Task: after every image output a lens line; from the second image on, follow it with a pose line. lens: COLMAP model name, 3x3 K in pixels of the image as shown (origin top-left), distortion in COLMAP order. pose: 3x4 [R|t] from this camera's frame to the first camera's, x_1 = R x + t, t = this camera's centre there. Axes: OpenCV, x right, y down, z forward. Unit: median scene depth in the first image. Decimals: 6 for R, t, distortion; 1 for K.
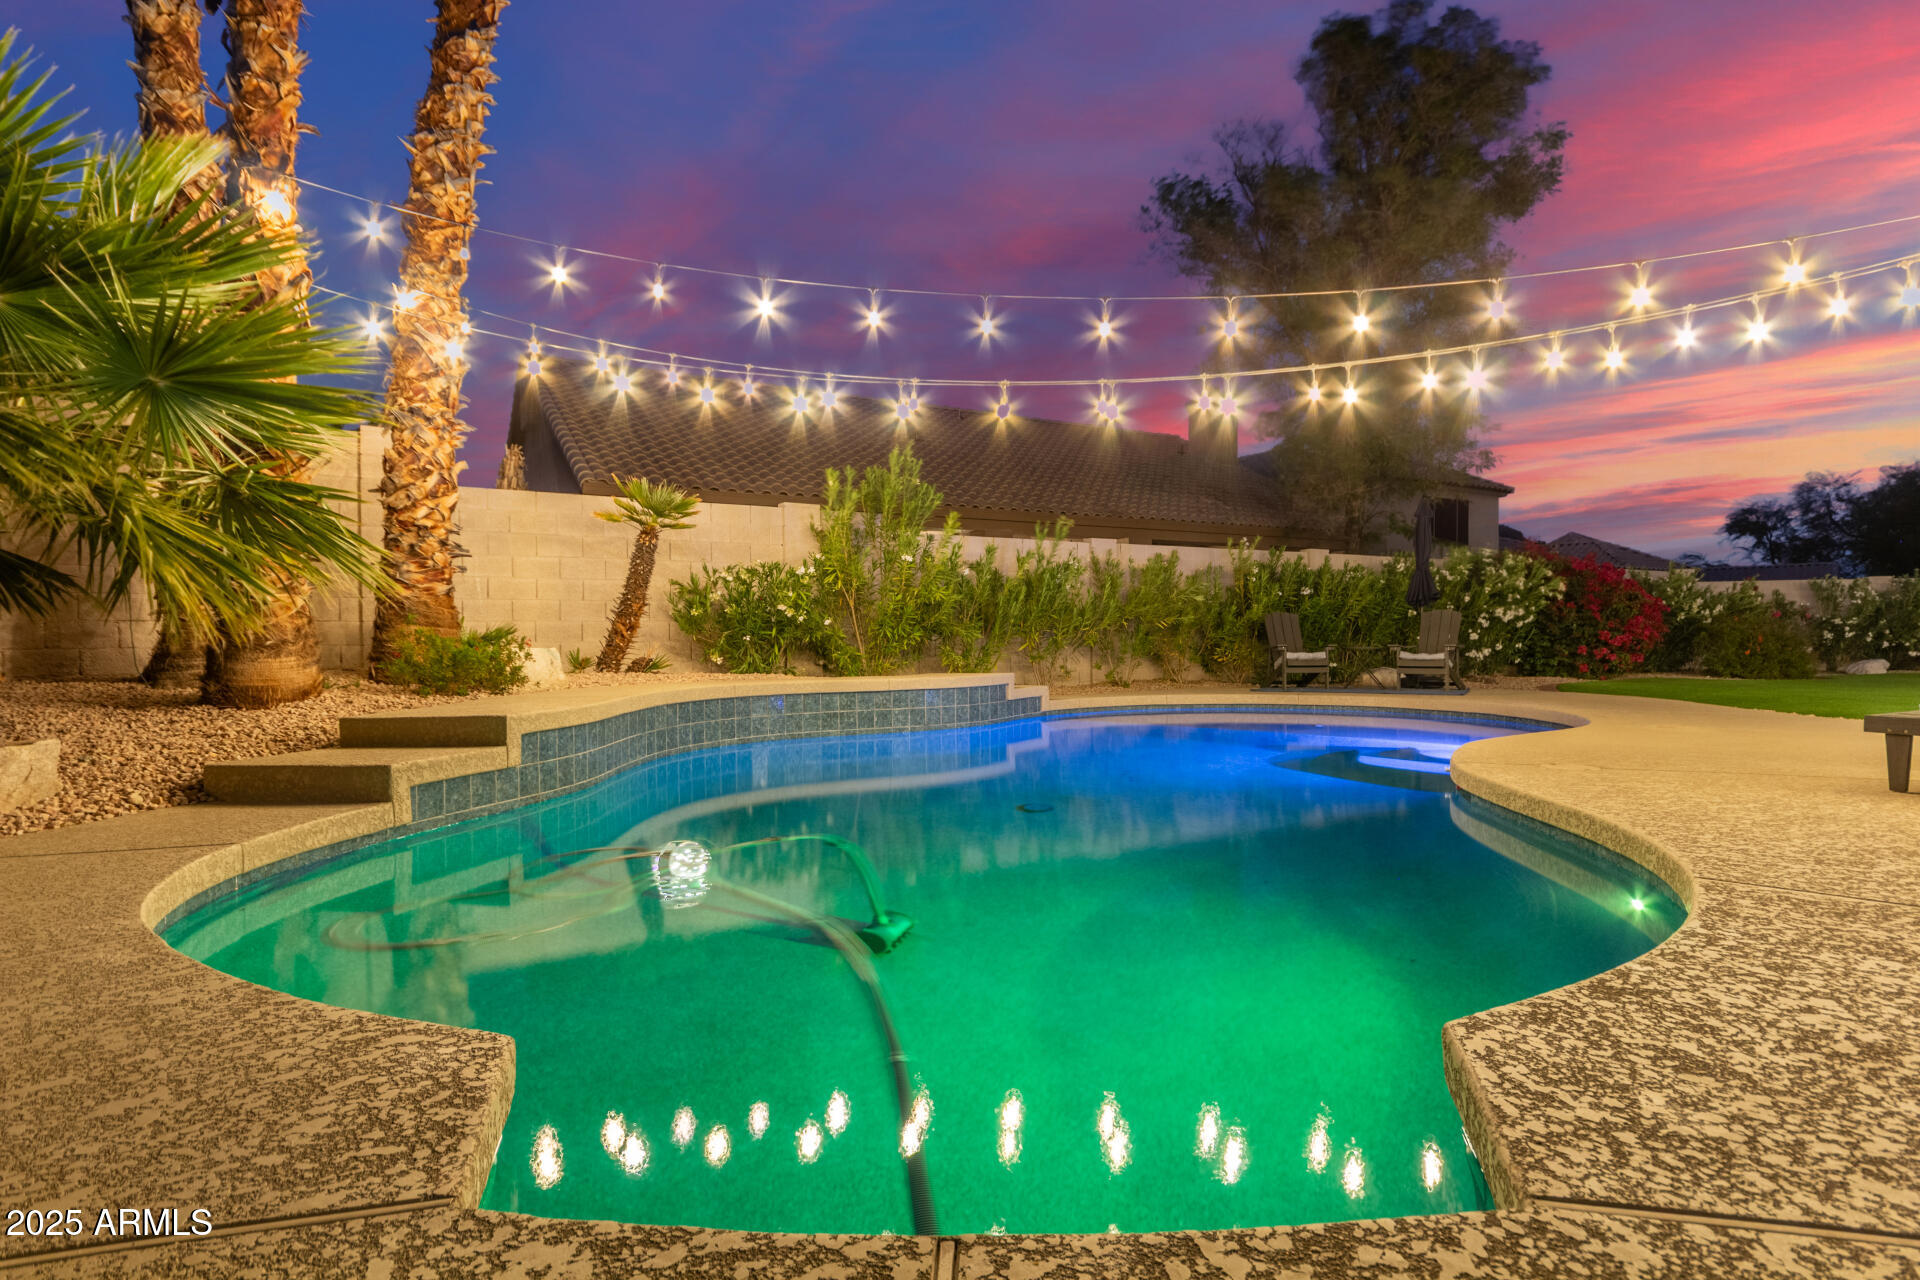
lens RADIAL K [[993.9, 0, 958.7], [0, 993.9, 645.2], [0, 0, 1]] dist [0.012879, -0.000896]
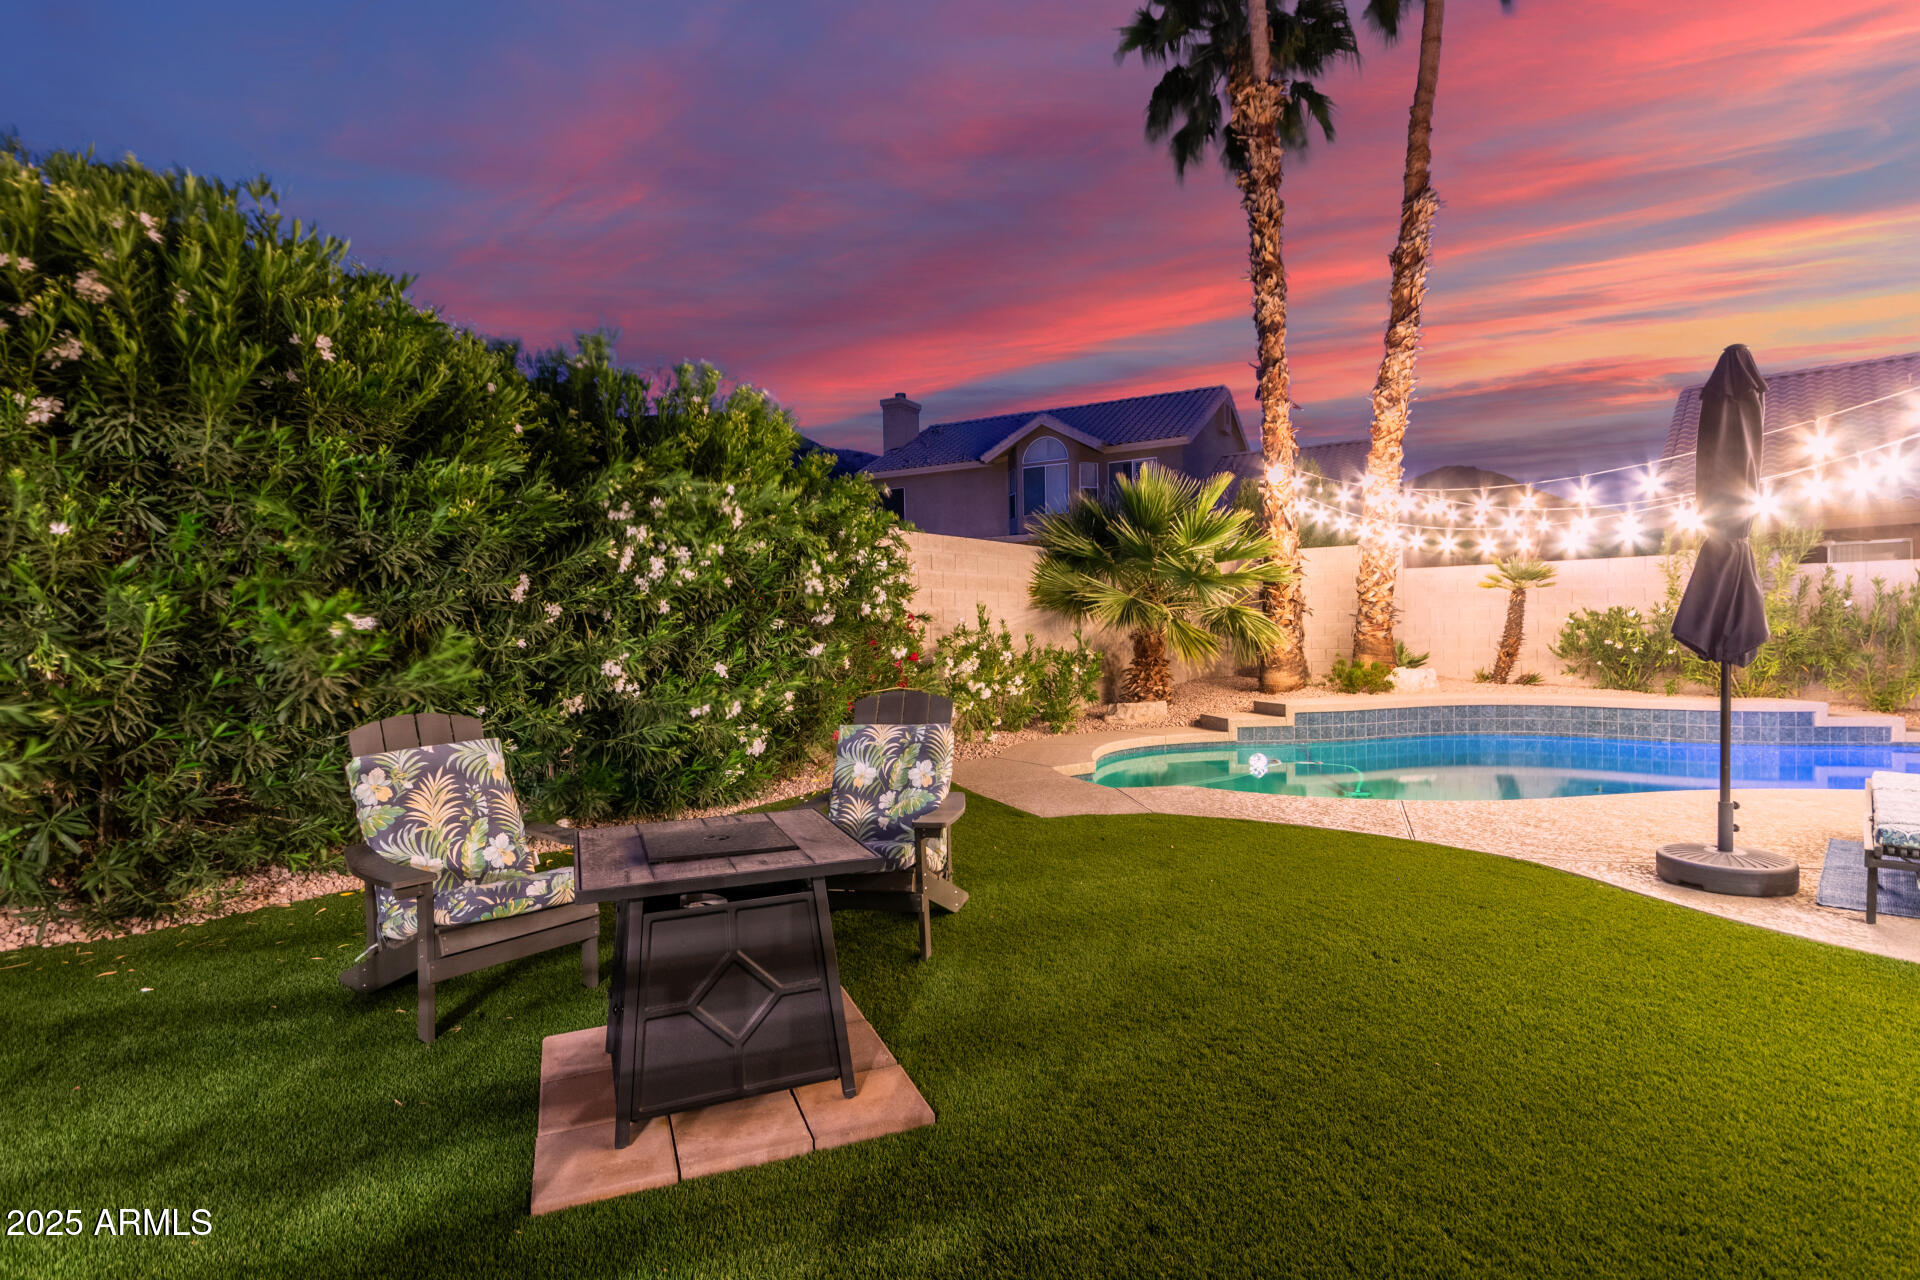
lens RADIAL K [[993.9, 0, 958.7], [0, 993.9, 645.2], [0, 0, 1]] dist [0.012879, -0.000896]
pose [[0.293381, 0.015399, -0.955872, 1.009575], [0.008010, 0.999796, 0.018565, -0.077226], [0.955962, -0.013103, 0.293198, -0.287233]]
